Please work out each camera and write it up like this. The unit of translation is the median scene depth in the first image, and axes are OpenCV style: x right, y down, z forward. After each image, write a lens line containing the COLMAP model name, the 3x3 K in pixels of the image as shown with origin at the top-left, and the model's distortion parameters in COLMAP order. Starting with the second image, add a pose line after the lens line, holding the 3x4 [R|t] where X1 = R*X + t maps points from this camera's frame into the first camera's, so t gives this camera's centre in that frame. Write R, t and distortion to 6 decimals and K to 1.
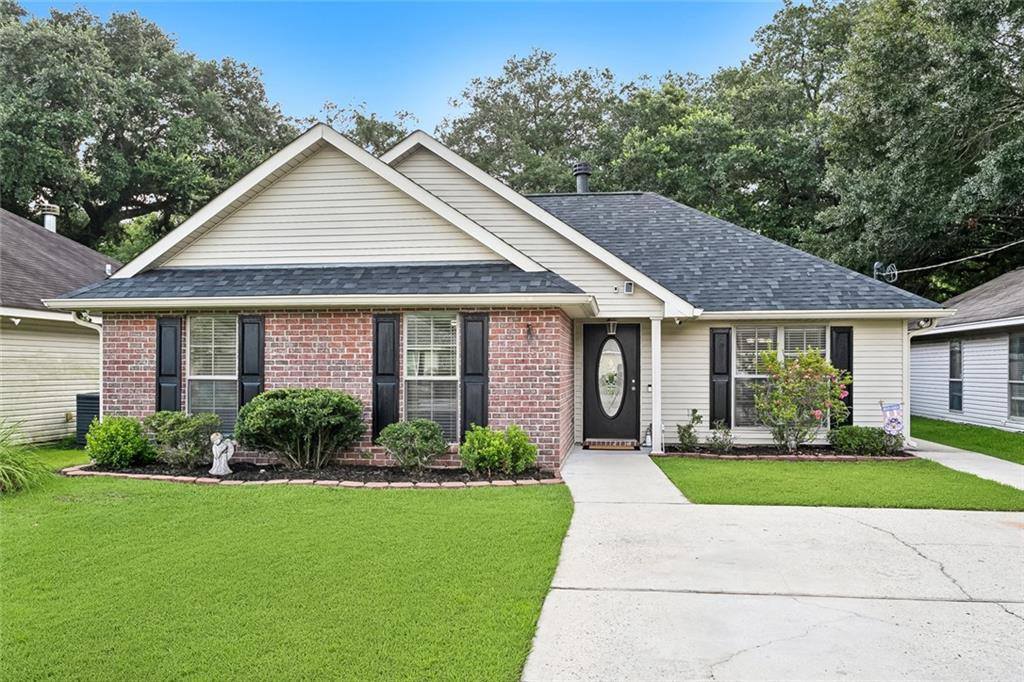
lens RADIAL K [[831.3, 0, 513.4], [0, 831.3, 344.1], [0, 0, 1]] dist [0.021878, -0.012647]
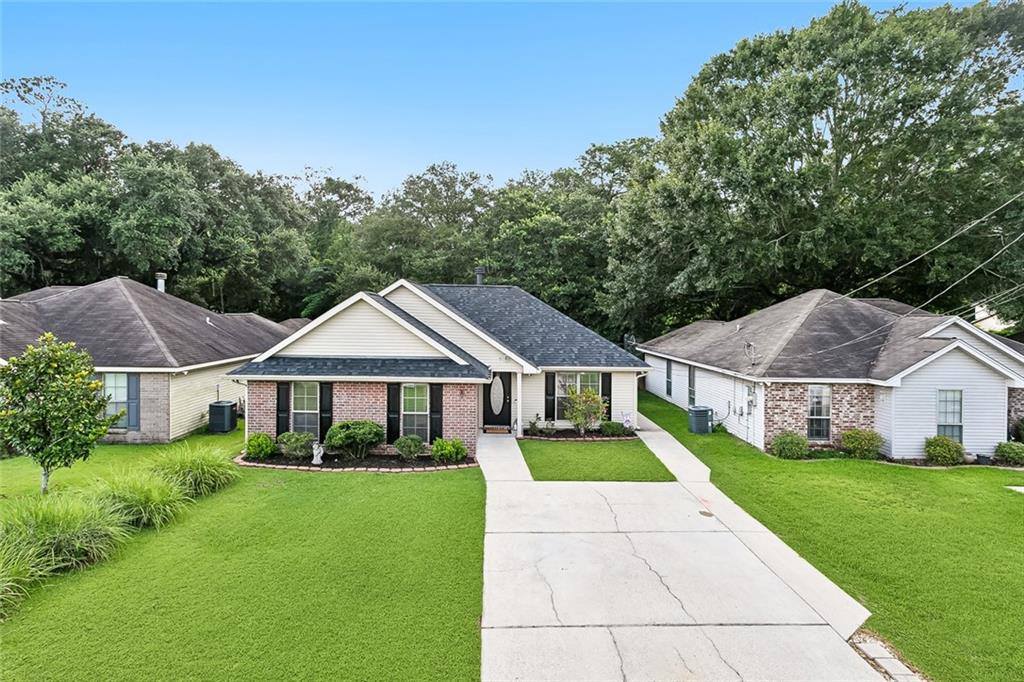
lens RADIAL K [[496.2, 0, 493.3], [0, 496.2, 351.2], [0, 0, 1]] dist [0.001596, 0.000251]
pose [[0.992897, -0.002900, 0.118944, -0.039243], [-0.000501, 0.999592, 0.028552, -0.117980], [-0.118978, -0.028409, 0.992490, -0.214962]]
